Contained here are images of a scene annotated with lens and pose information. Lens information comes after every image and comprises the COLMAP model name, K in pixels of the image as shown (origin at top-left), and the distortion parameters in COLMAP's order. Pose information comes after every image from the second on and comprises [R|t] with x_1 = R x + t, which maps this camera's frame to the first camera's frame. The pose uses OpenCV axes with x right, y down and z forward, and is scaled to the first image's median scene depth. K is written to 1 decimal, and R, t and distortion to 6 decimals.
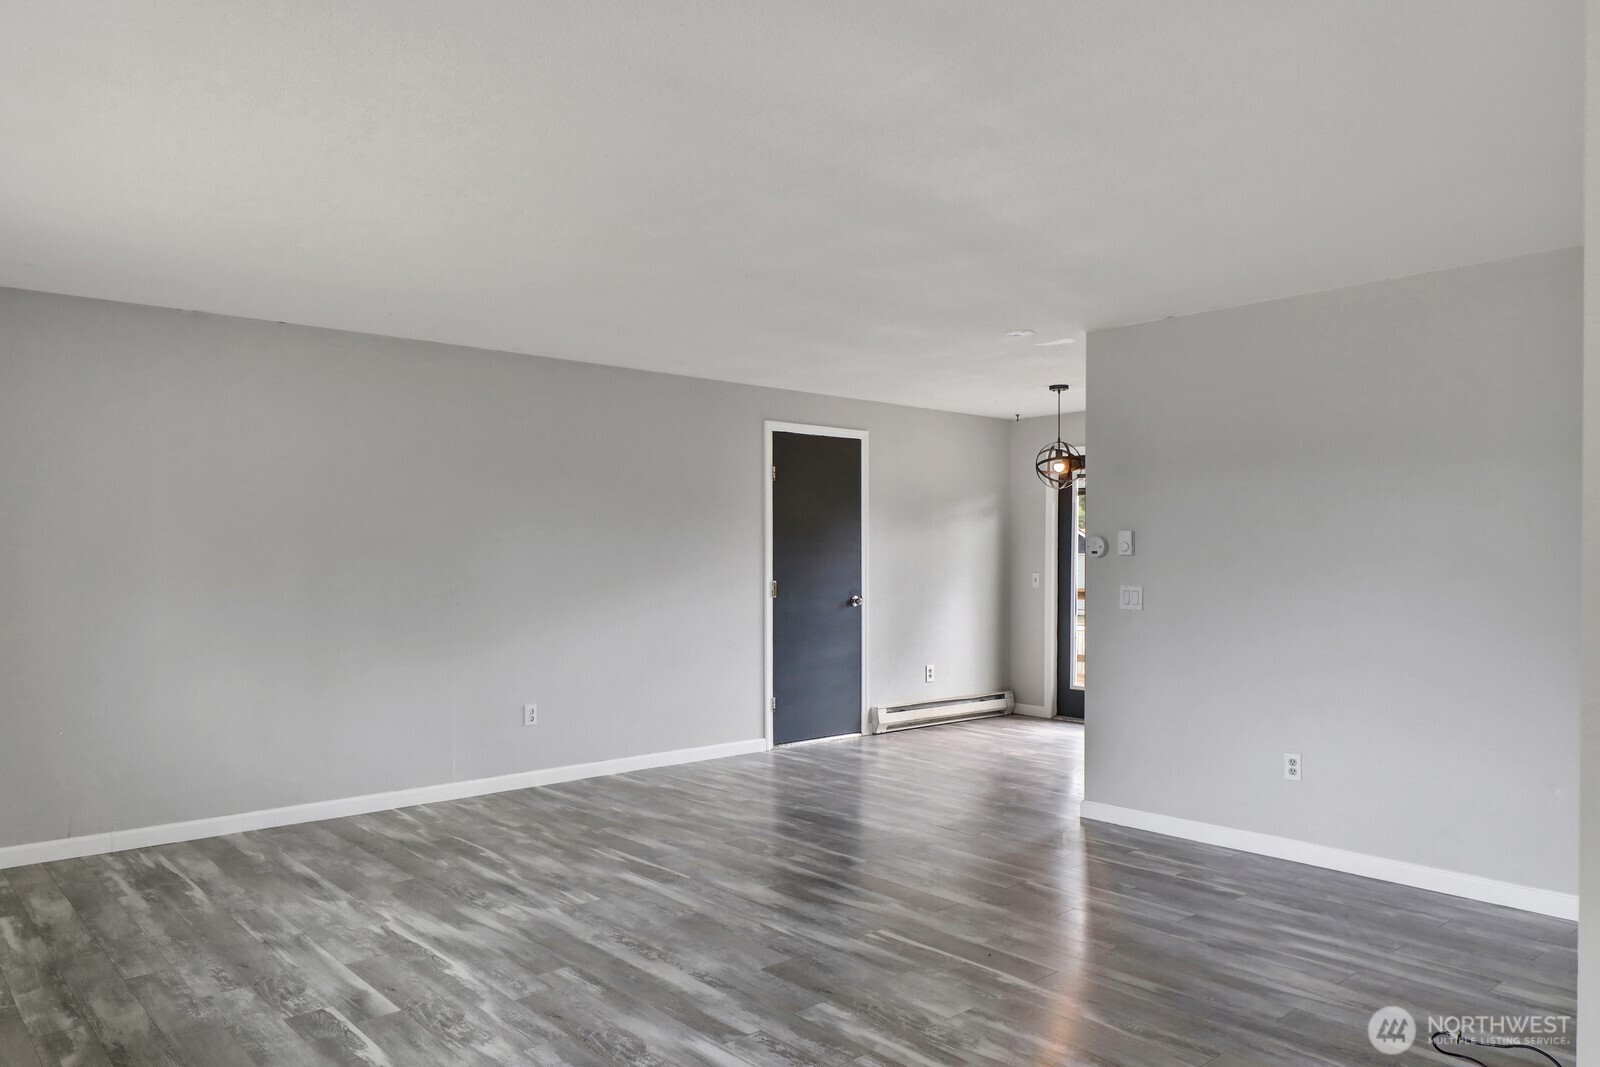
lens RADIAL K [[1110.7, 0, 775.8], [0, 1110.7, 555.8], [0, 0, 1]] dist [0.000719, -0.005484]
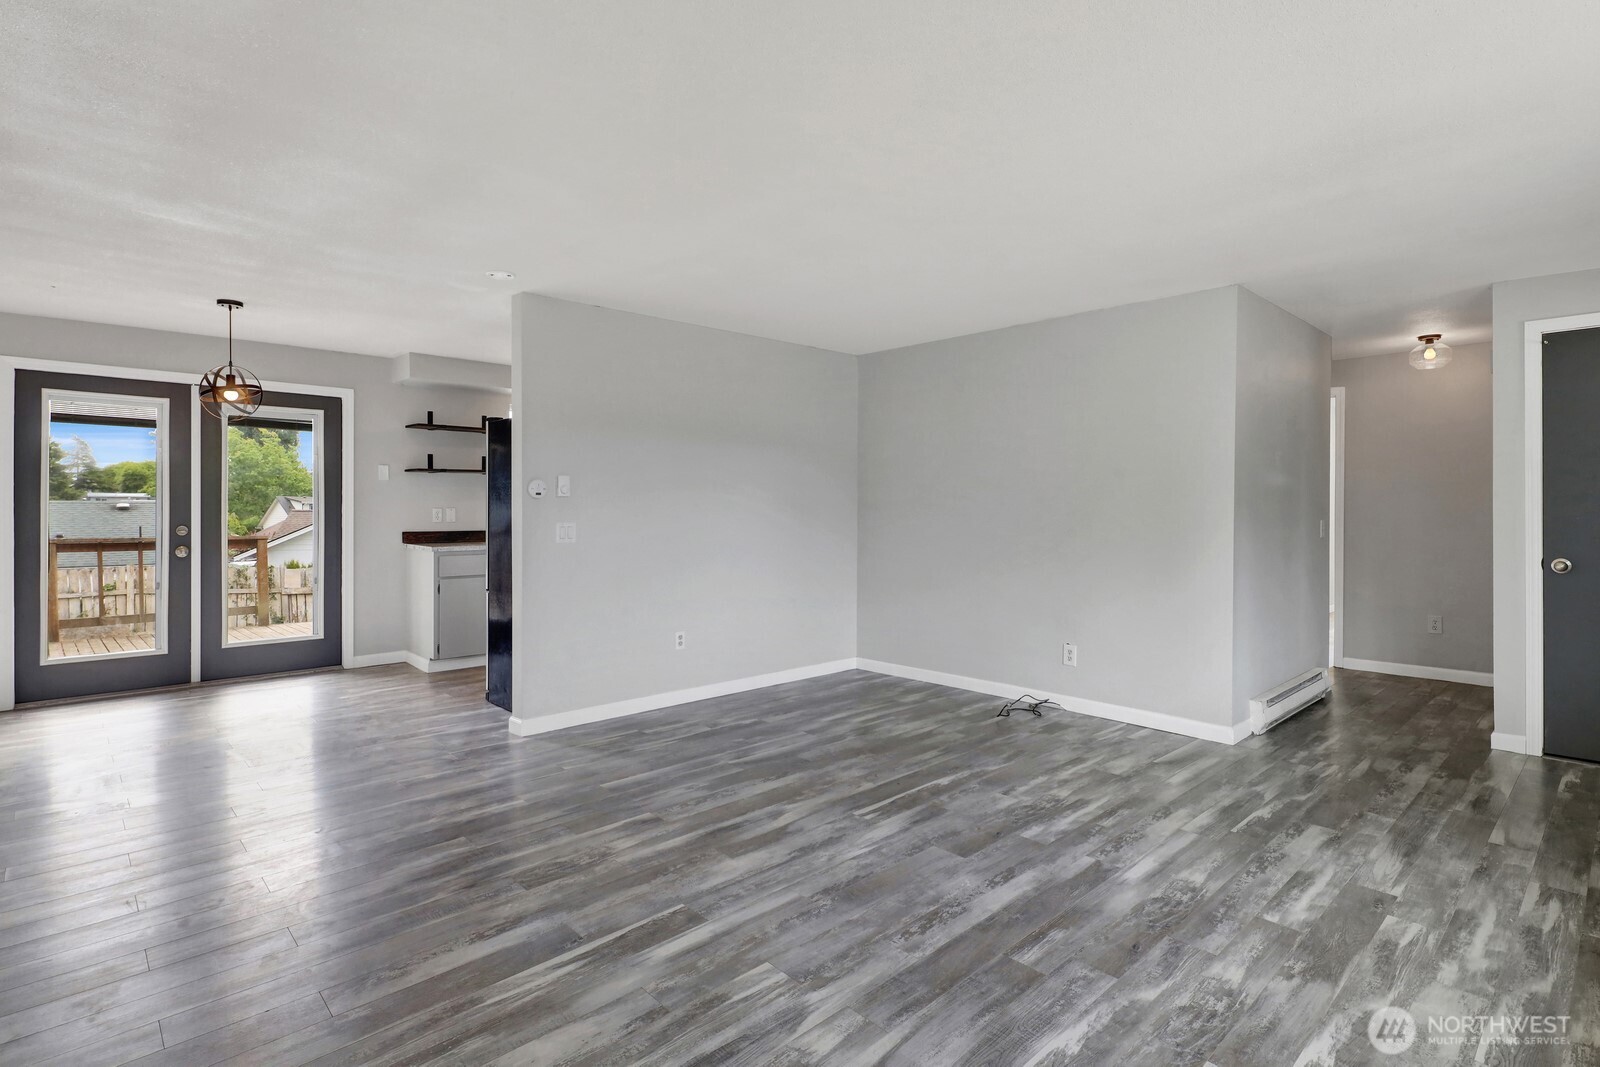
lens RADIAL K [[801.3, 0, 792.9], [0, 801.3, 514.0], [0, 0, 1]] dist [0.006657, -0.004239]
pose [[-0.048653, -0.011970, 0.998744, -0.727629], [0.000513, 0.999928, 0.012009, 0.010652], [-0.998816, 0.001096, -0.048643, 1.081598]]
